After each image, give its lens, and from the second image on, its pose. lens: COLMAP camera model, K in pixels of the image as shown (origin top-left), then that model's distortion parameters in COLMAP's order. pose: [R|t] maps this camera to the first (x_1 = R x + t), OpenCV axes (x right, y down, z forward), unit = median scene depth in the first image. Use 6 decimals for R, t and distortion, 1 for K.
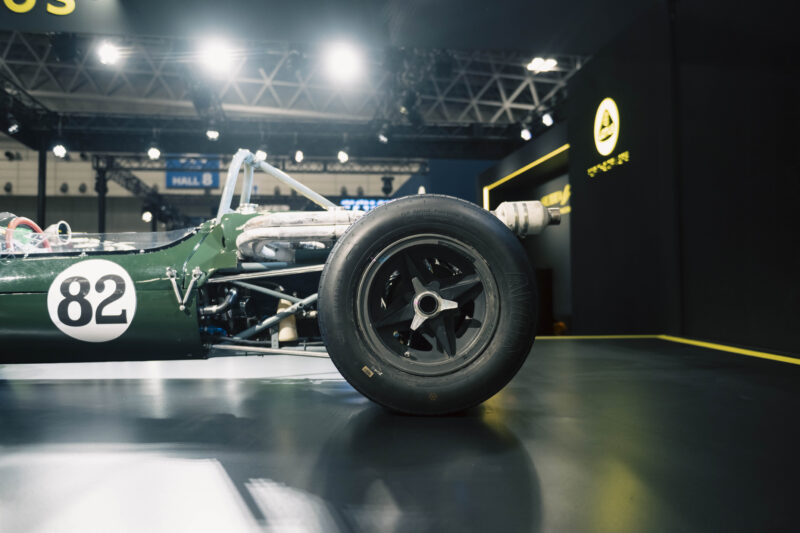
lens RADIAL K [[699.8, 0, 404.3], [0, 699.8, 270.4], [0, 0, 1]] dist [0.002864, -0.019659]
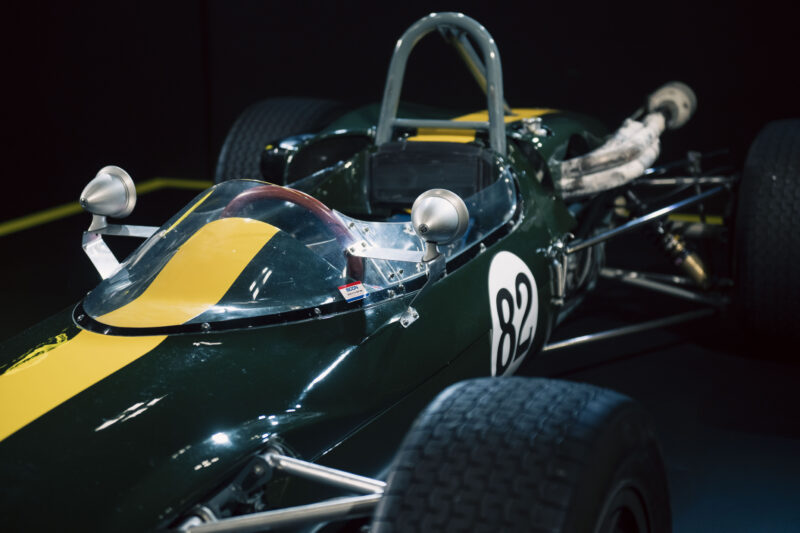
lens RADIAL K [[1512.4, 0, 399.2], [0, 1512.4, 266.5], [0, 0, 1]] dist [-0.013117, 0.000000]
pose [[0.372205, -0.192561, 0.907956, -1.533170], [-0.028545, 0.975404, 0.218567, -0.259940], [-0.927711, -0.107269, 0.357554, 0.628161]]
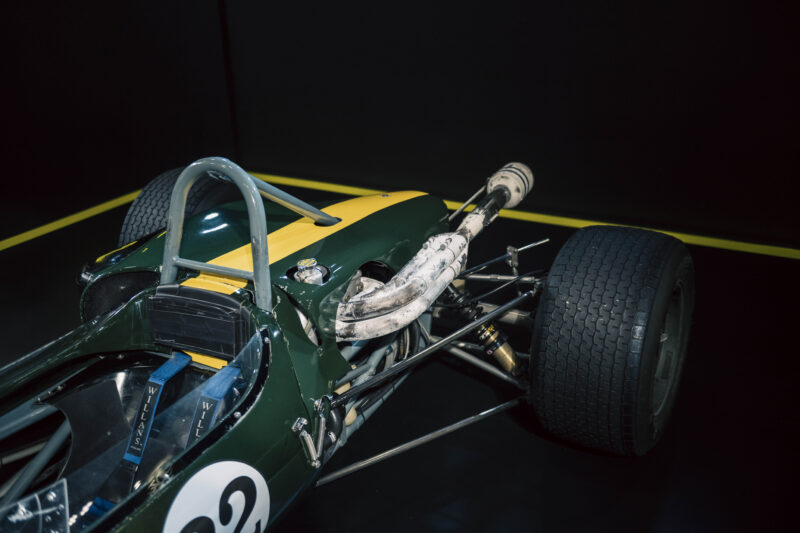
lens RADIAL K [[822.7, 0, 401.3], [0, 822.7, 270.6], [0, 0, 1]] dist [0.011281, 0.000000]
pose [[0.471071, -0.342320, 0.812963, -0.789005], [-0.006865, 0.920177, 0.391443, -0.378999], [-0.882069, -0.189978, 0.431118, 0.624074]]
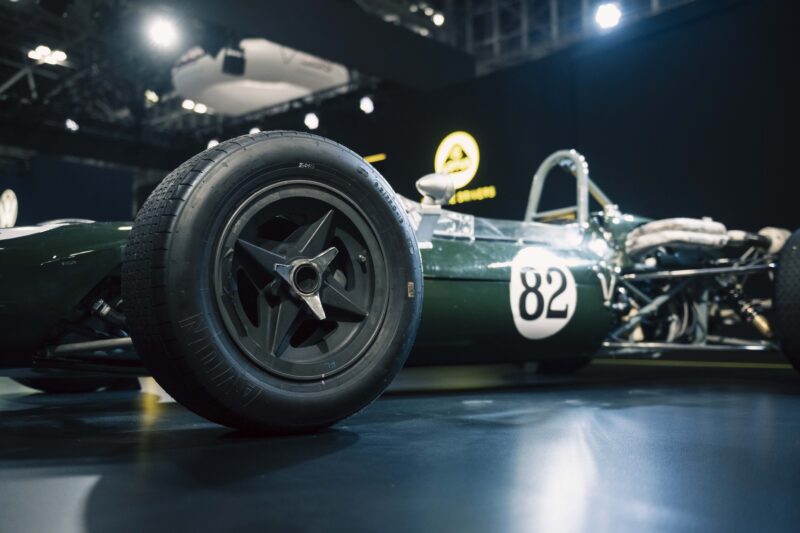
lens RADIAL K [[829.4, 0, 392.4], [0, 829.4, 266.3], [0, 0, 1]] dist [-0.011068, 0.000000]
pose [[0.792726, 0.063847, 0.606225, -1.224152], [-0.027942, 0.997260, -0.068493, 0.085017], [-0.608937, 0.037357, 0.792338, 0.244438]]
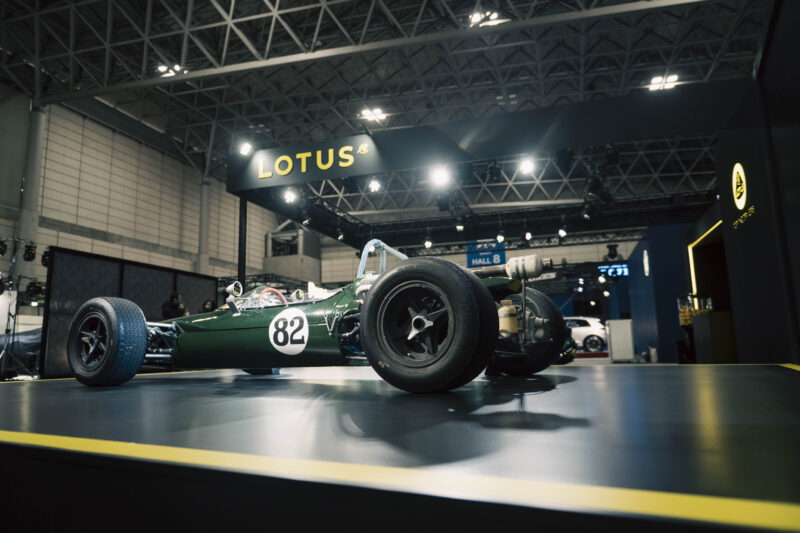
lens RADIAL K [[539.7, 0, 400.0], [0, 539.7, 264.2], [0, 0, 1]] dist [-0.000316, -0.001042]
pose [[0.890087, -0.078608, -0.448962, 0.426617], [0.026316, 0.992236, -0.121556, 0.046666], [0.455031, 0.096380, 0.885244, -0.107621]]
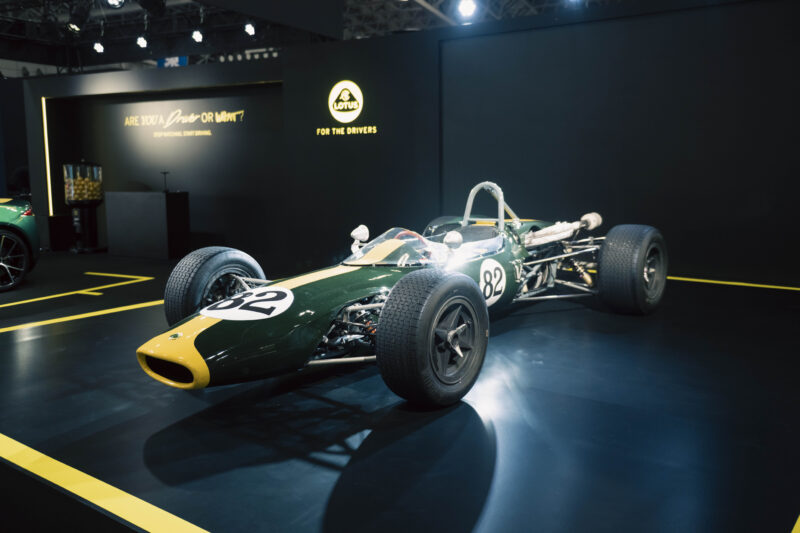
lens RADIAL K [[733.5, 0, 398.5], [0, 733.5, 267.5], [0, 0, 1]] dist [-0.011447, 0.000000]
pose [[0.597134, -0.101793, 0.795656, -1.917401], [-0.028186, 0.988640, 0.147637, -0.241676], [-0.801646, -0.110586, 0.587482, 0.140003]]
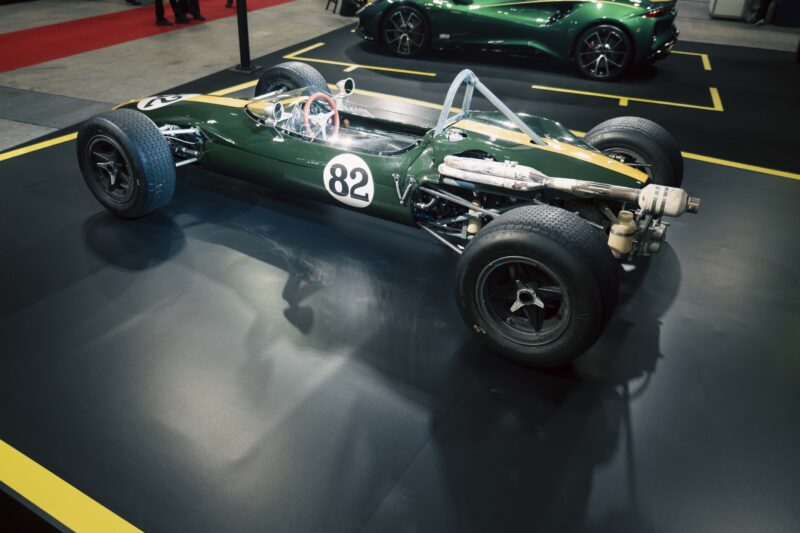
lens RADIAL K [[655.5, 0, 399.7], [0, 655.5, 266.9], [0, 0, 1]] dist [-0.015079, 0.010597]
pose [[0.872495, 0.278379, -0.401568, 0.242769], [-0.033255, 0.853762, 0.519600, -0.507483], [0.487489, -0.439994, 0.754161, -0.064669]]
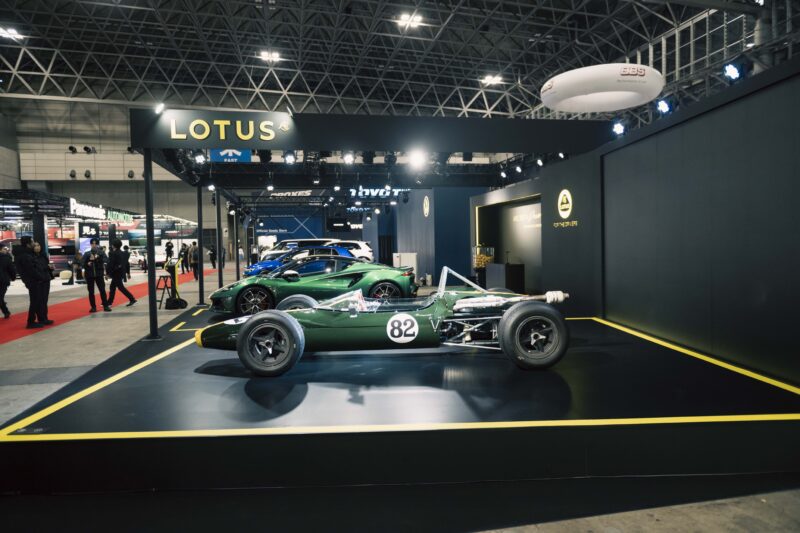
lens RADIAL K [[539.7, 0, 401.2], [0, 539.7, 271.5], [0, 0, 1]] dist [-0.000316, -0.001042]
pose [[0.999092, -0.010697, 0.041247, -0.518215], [0.007304, 0.996641, 0.081569, -0.346649], [-0.041981, -0.081194, 0.995814, -1.083626]]
